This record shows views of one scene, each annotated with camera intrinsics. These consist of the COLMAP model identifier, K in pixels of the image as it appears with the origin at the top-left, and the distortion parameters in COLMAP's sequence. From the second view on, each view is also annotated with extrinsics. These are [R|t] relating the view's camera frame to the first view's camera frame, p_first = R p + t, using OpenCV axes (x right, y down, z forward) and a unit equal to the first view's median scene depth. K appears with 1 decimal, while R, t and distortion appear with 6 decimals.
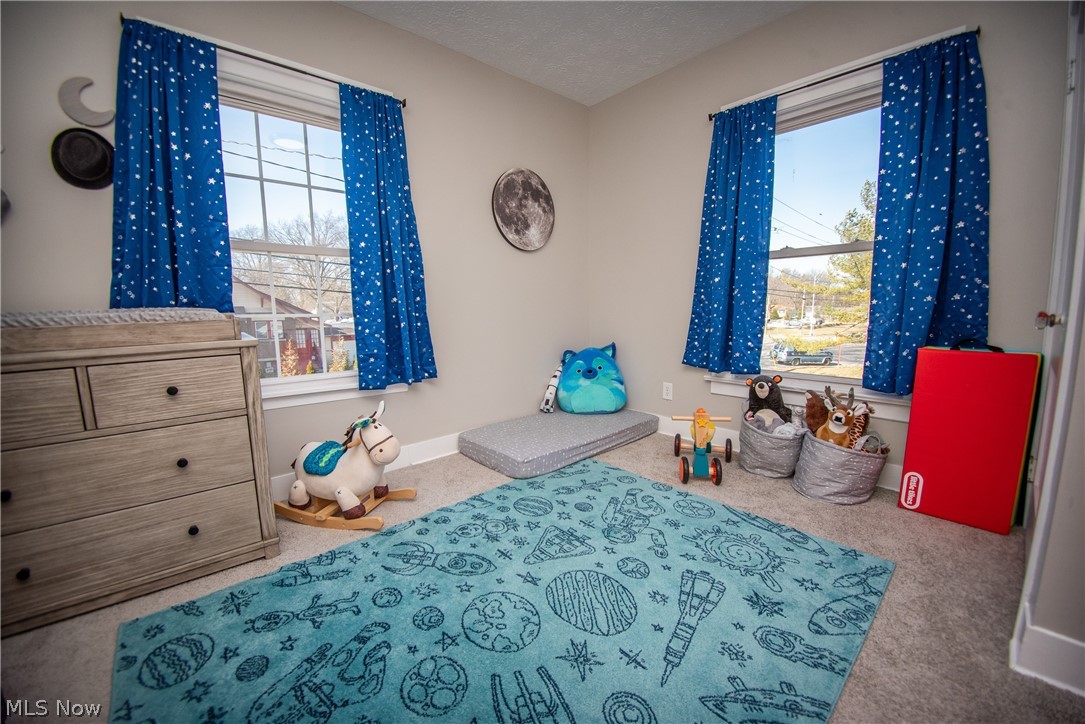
lens RADIAL K [[422.8, 0, 546.4], [0, 422.8, 362.6], [0, 0, 1]] dist [-0.000681, -0.016201]
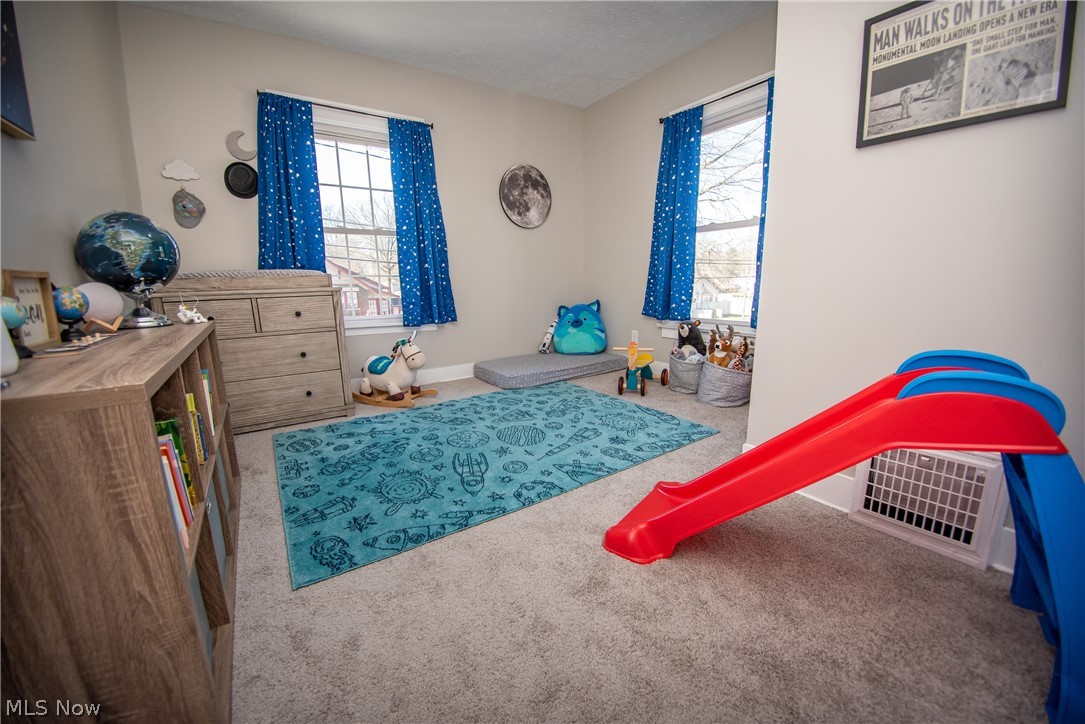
lens RADIAL K [[422.8, 0, 546.4], [0, 422.8, 362.6], [0, 0, 1]] dist [-0.000681, -0.016201]
pose [[0.990470, 0.023510, -0.135704, 0.288113], [-0.014947, 0.997852, 0.063774, 0.097496], [0.136912, -0.061138, 0.988695, -0.455923]]
